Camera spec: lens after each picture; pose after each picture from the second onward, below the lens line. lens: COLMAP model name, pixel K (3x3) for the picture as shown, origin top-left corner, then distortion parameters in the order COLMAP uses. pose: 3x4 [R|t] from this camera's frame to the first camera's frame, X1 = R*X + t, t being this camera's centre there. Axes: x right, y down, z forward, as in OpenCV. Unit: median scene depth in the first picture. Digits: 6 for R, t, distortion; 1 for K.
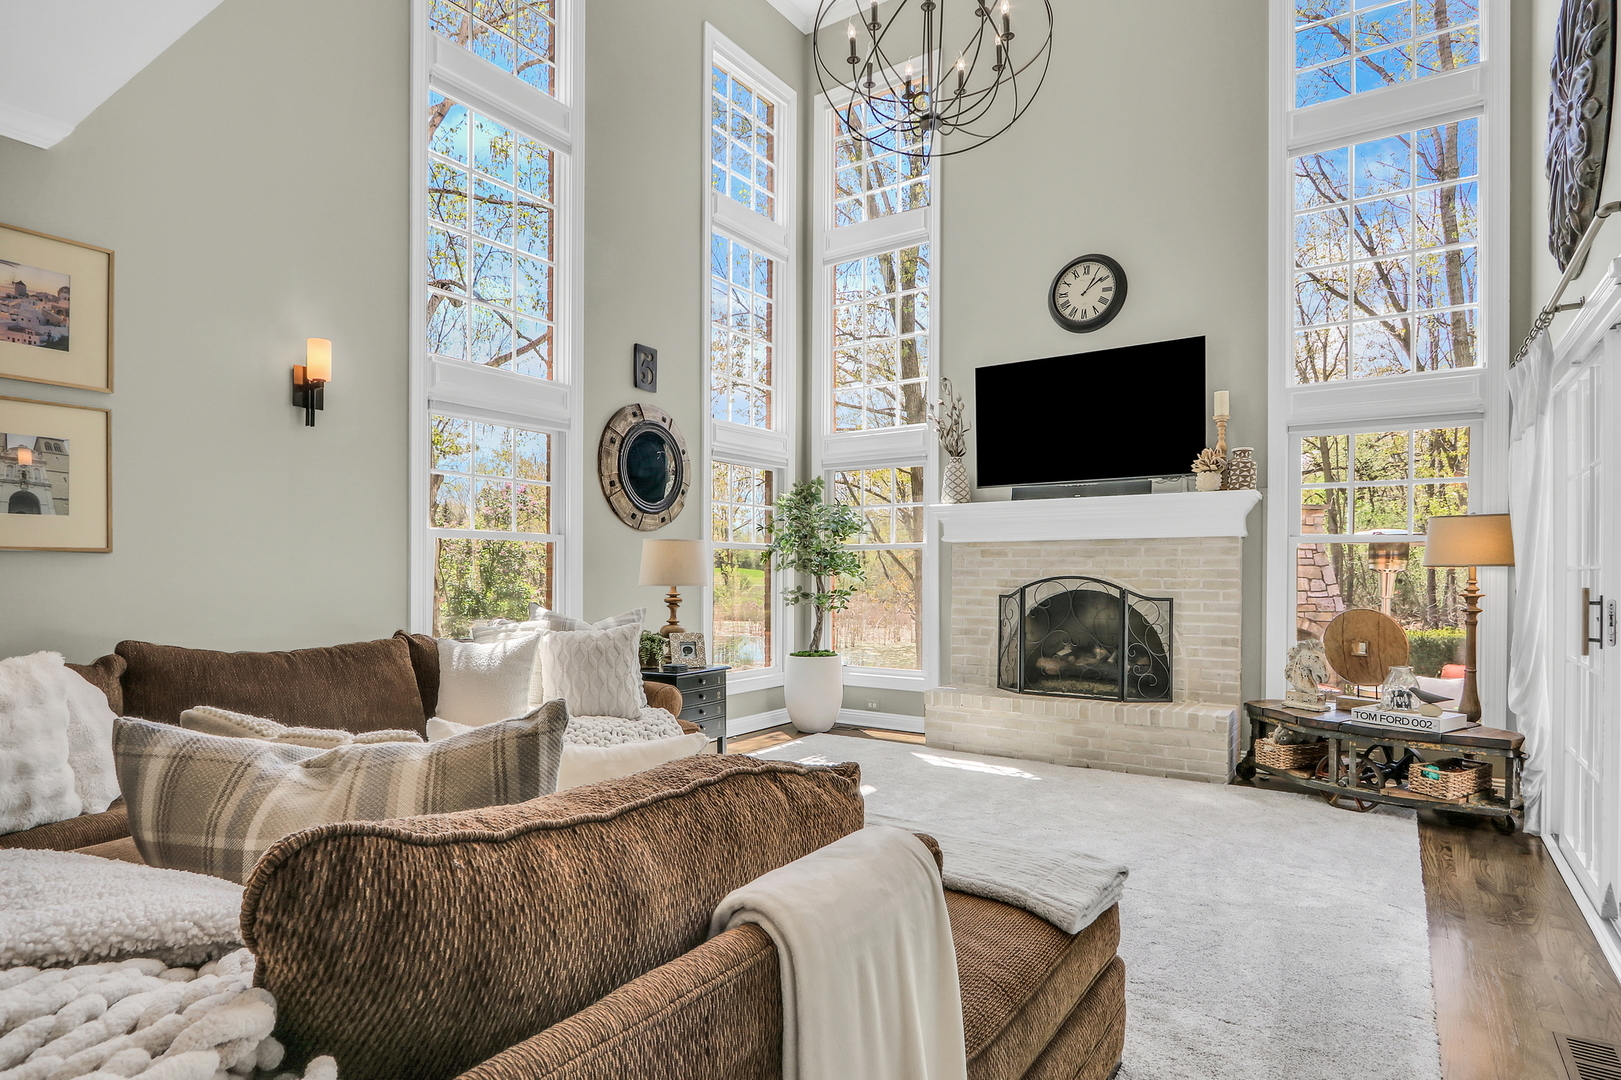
lens RADIAL K [[879.1, 0, 807.0], [0, 879.1, 566.6], [0, 0, 1]] dist [-0.003535, -0.000463]
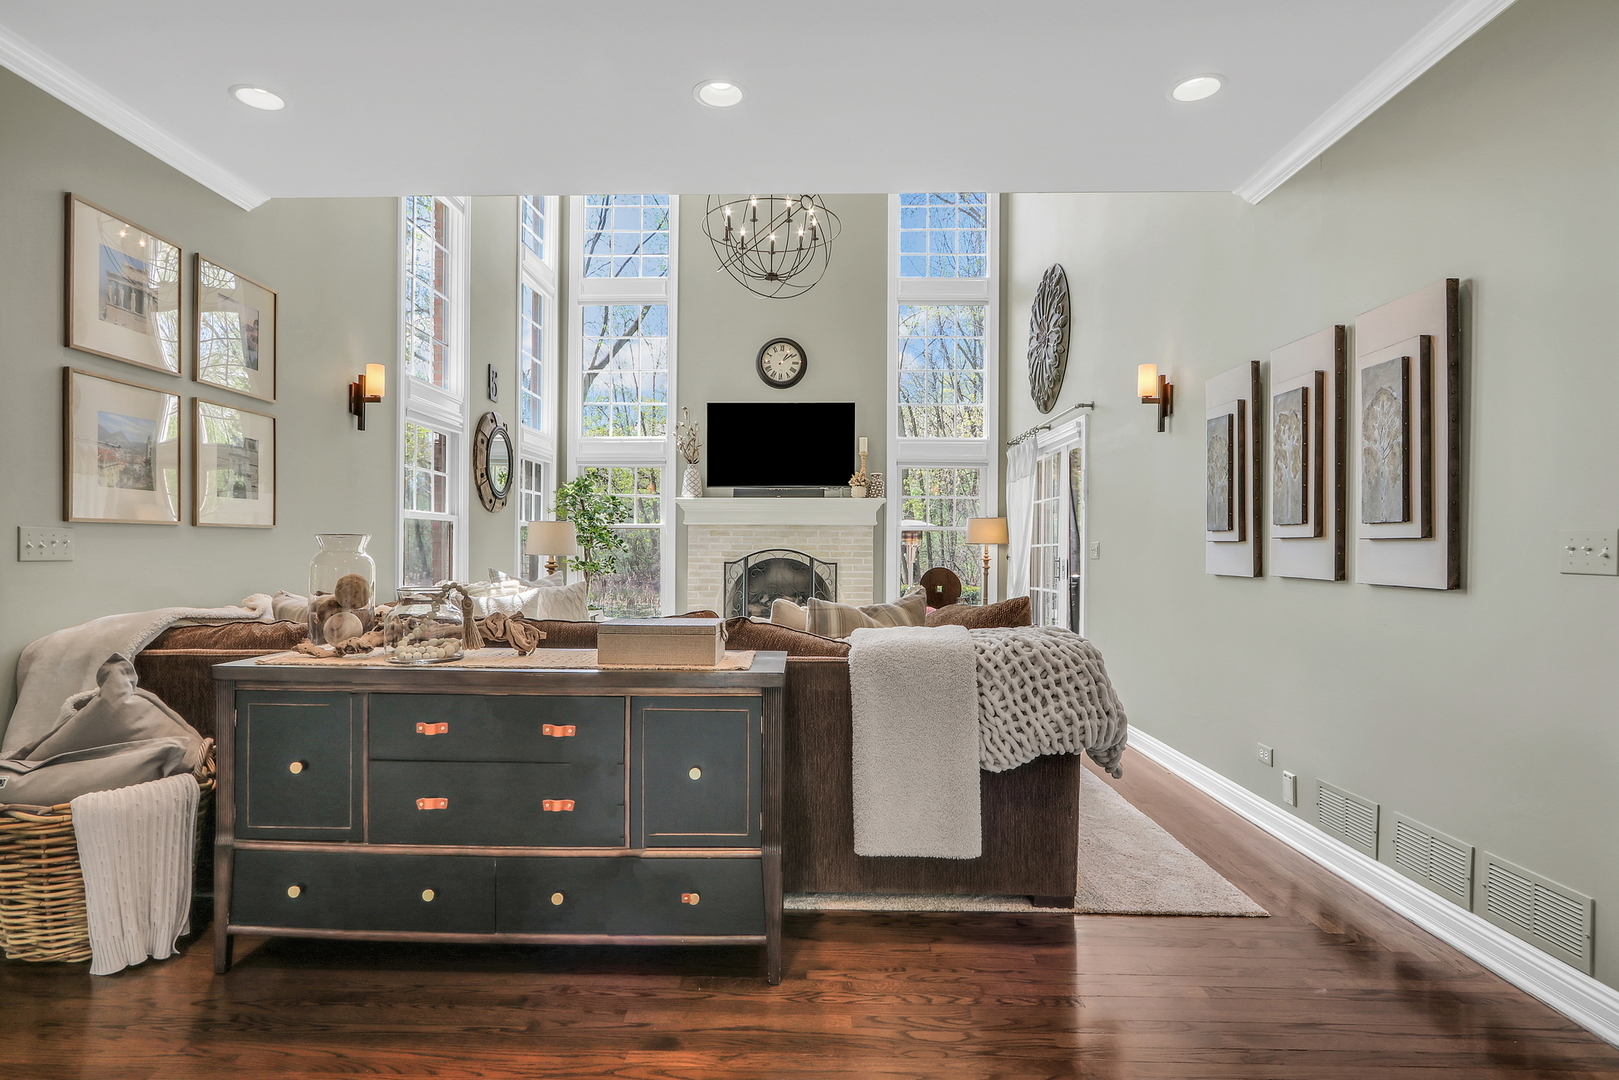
lens RADIAL K [[865.9, 0, 809.5], [0, 865.9, 540.0], [0, 0, 1]] dist [-0.013455, 0.000486]
pose [[0.830924, 0.008202, 0.556326, -0.478697], [-0.007173, 0.999966, -0.004028, 0.000829], [-0.556340, -0.000643, 0.830955, -0.276068]]
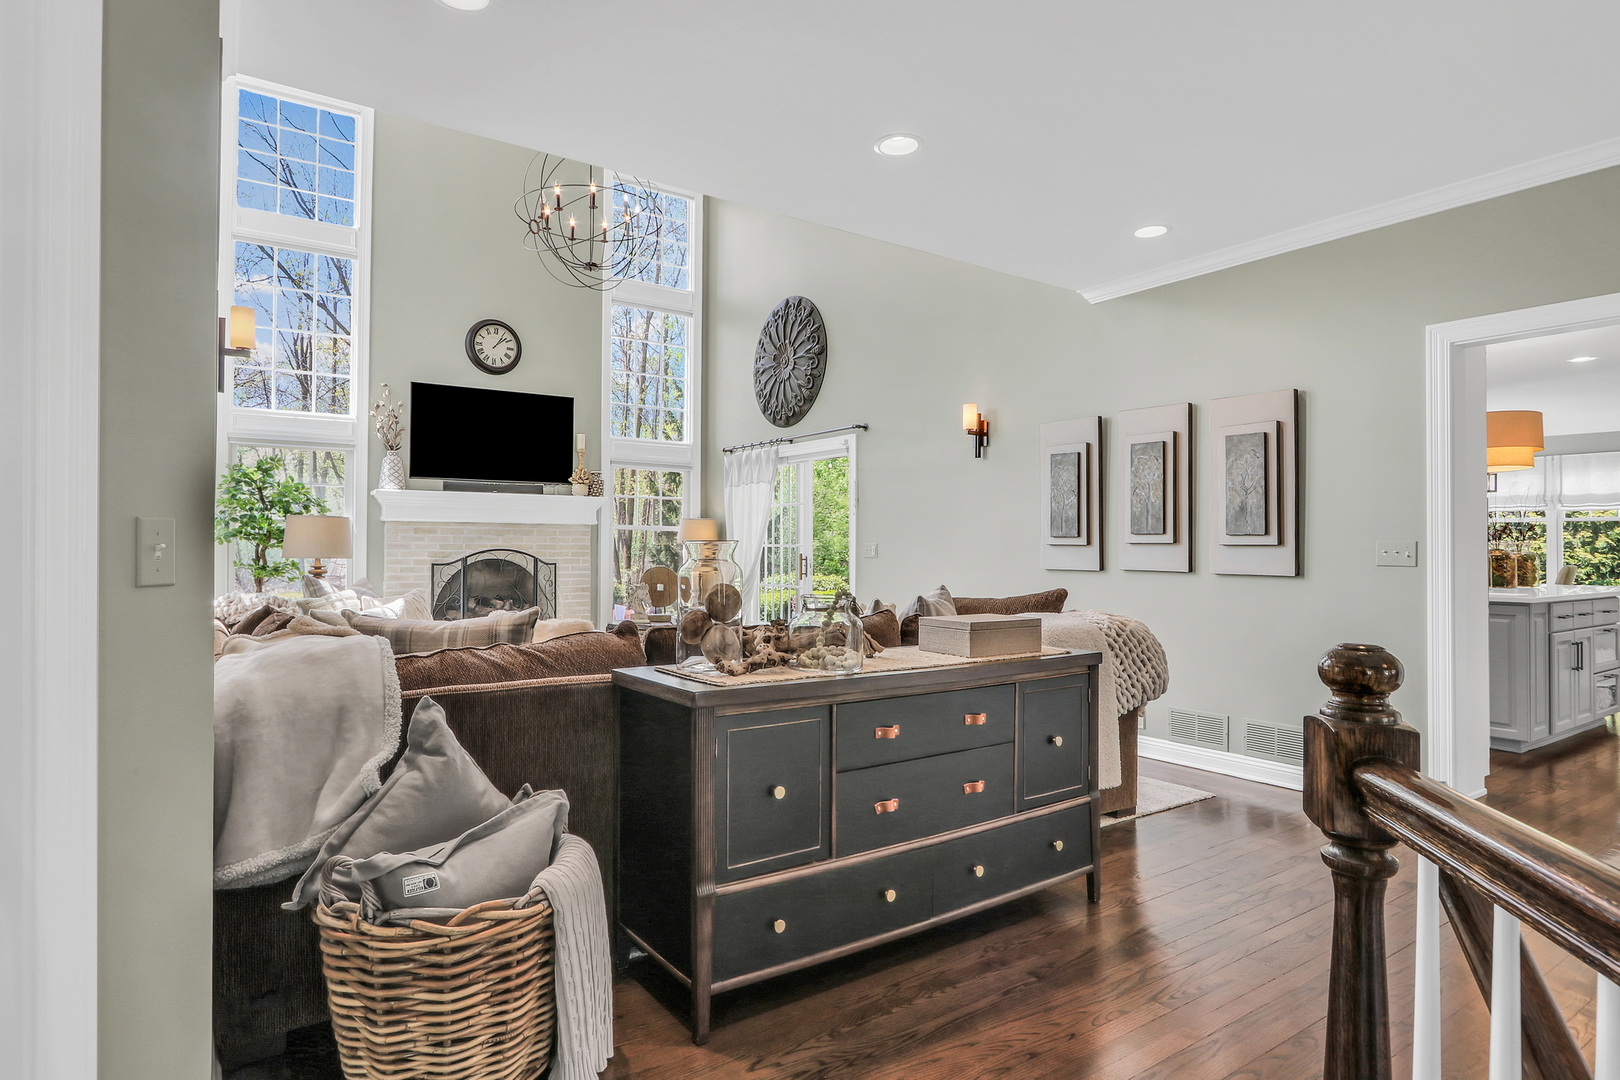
lens RADIAL K [[869.1, 0, 805.7], [0, 869.1, 531.3], [0, 0, 1]] dist [-0.019634, 0.000104]
pose [[0.351375, 0.017866, 0.936064, -0.805065], [-0.009841, 0.999833, -0.015389, -0.000691], [-0.936183, -0.003804, 0.351492, 0.048371]]
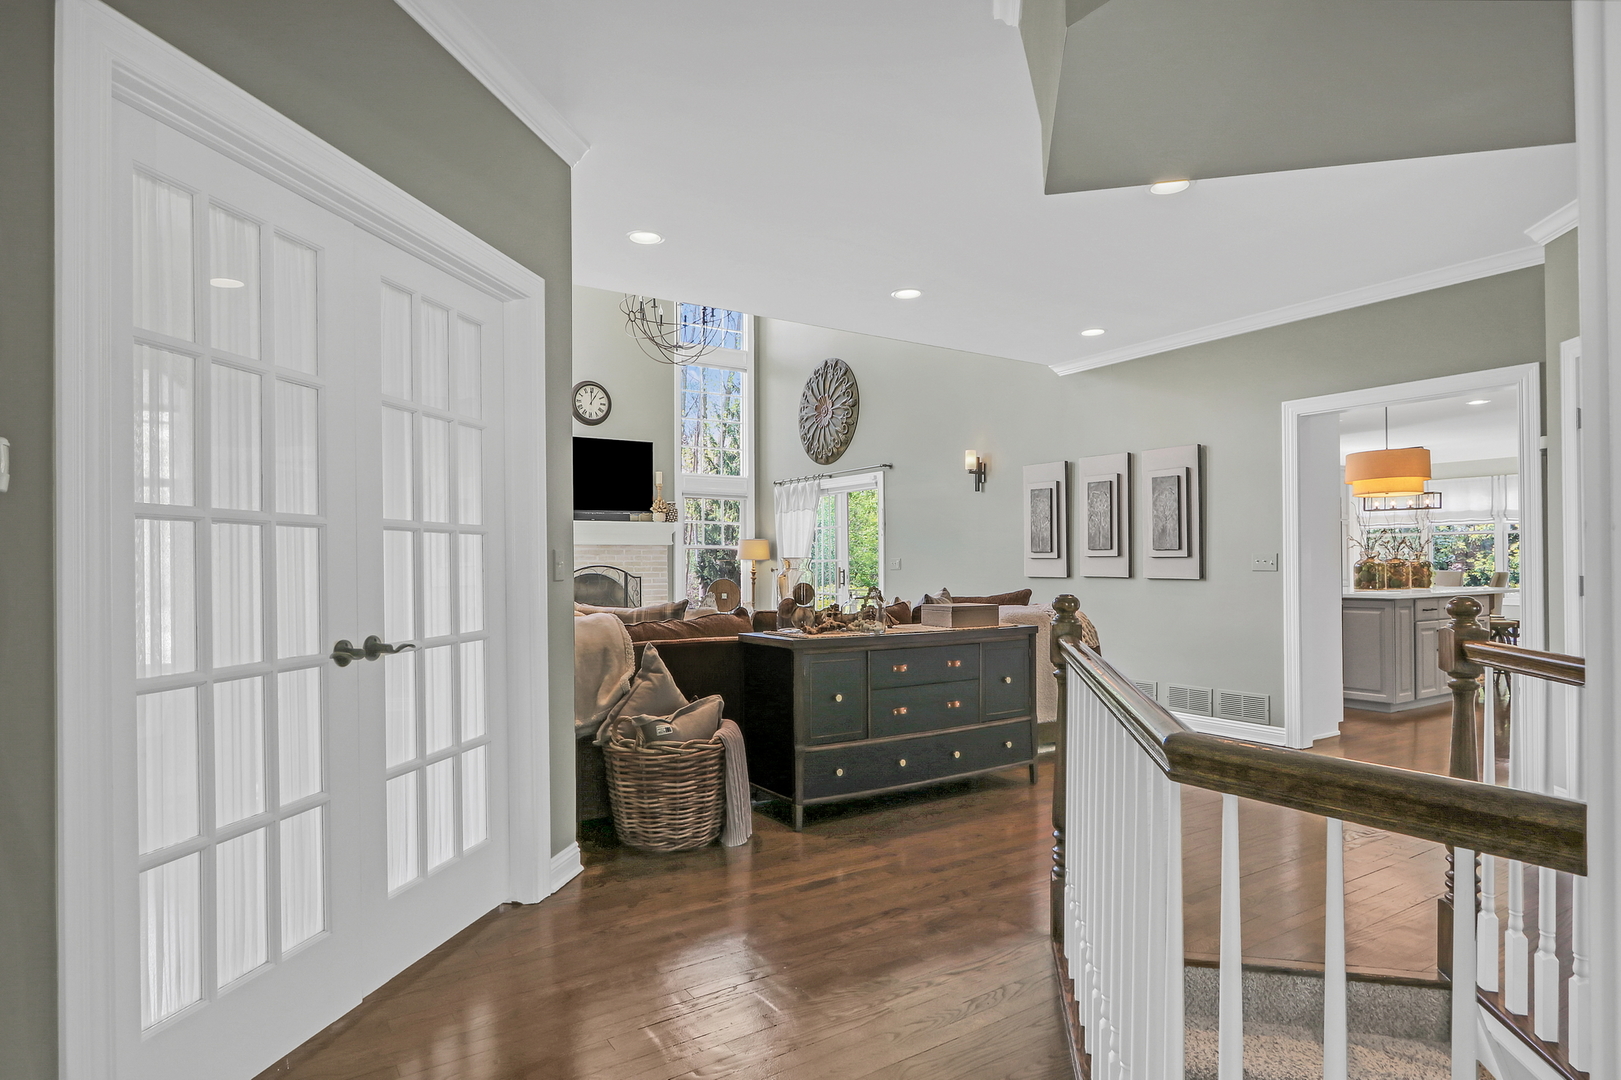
lens RADIAL K [[846.0, 0, 809.7], [0, 846.0, 550.8], [0, 0, 1]] dist [-0.041758, -0.000234]
pose [[0.381802, 0.010970, 0.924179, -1.068578], [-0.000850, 0.999933, -0.011518, 0.000253], [-0.924244, 0.003612, 0.381786, -0.038359]]
